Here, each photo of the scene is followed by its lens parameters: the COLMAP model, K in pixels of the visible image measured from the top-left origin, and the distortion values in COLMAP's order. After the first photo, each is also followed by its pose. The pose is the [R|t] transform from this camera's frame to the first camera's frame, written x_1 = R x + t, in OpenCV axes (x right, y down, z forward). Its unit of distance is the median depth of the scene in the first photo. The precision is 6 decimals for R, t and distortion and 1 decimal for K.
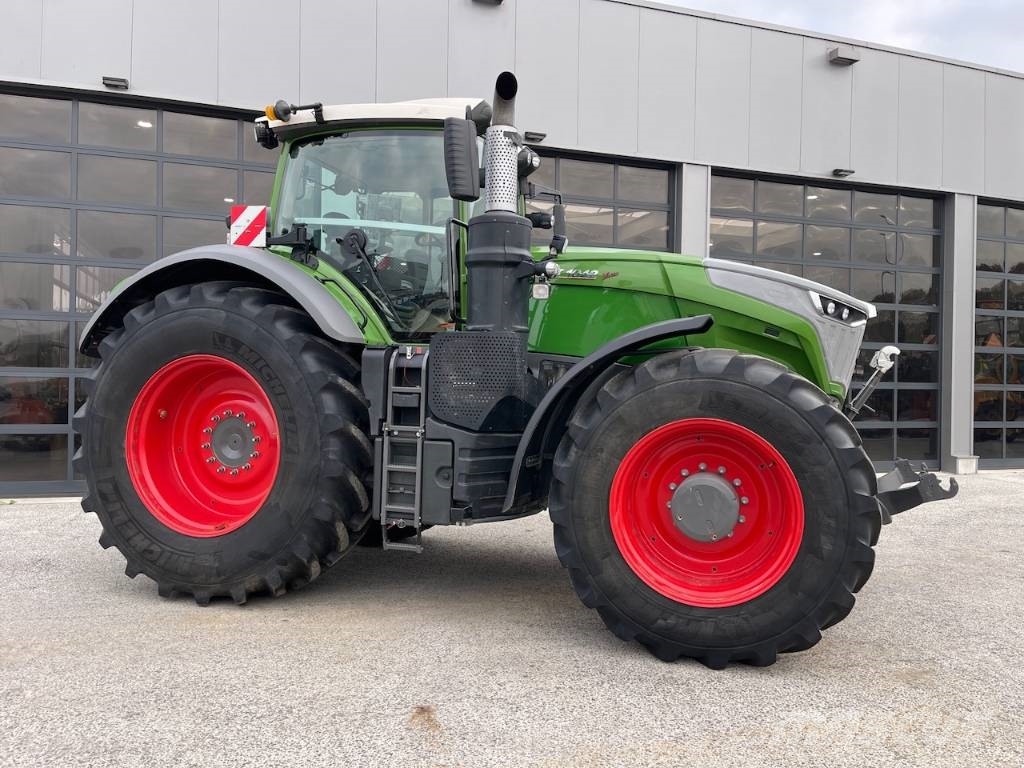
lens RADIAL K [[774.2, 0, 507.4], [0, 774.2, 384.2], [0, 0, 1]] dist [0.076496, -0.094929]
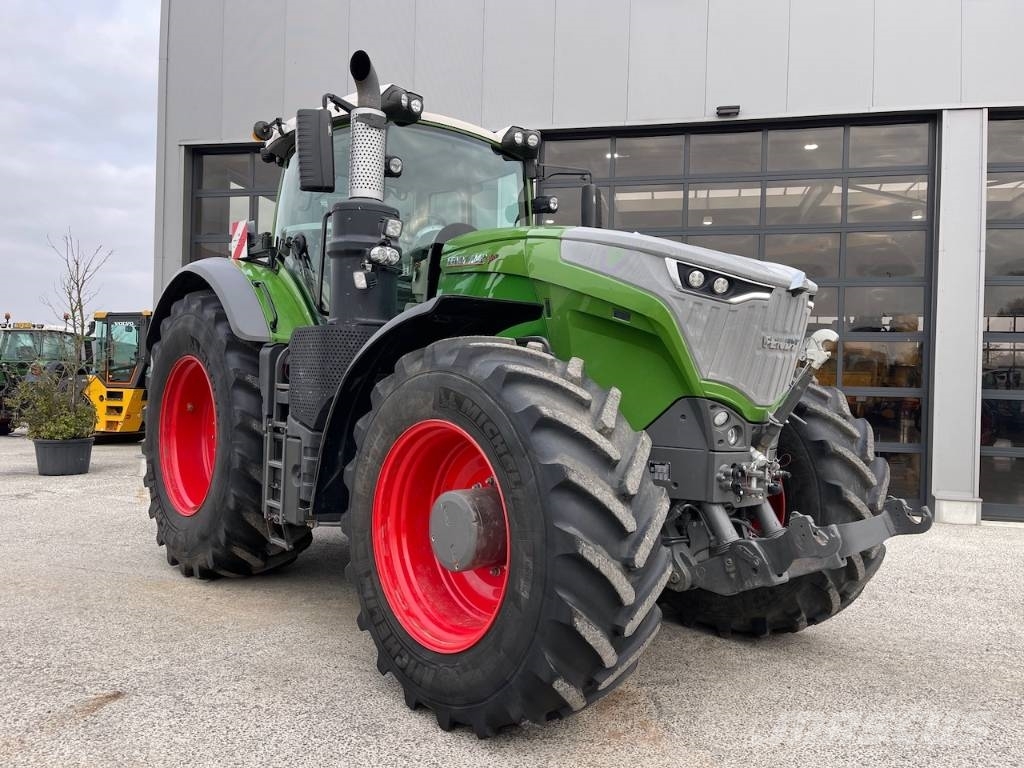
lens RADIAL K [[770.4, 0, 508.1], [0, 770.4, 386.9], [0, 0, 1]] dist [0.084547, -0.115177]
pose [[0.854702, 0.007630, -0.519062, 0.641444], [-0.014837, 0.999843, -0.009734, 0.013280], [0.518906, 0.016021, 0.854681, 0.291517]]
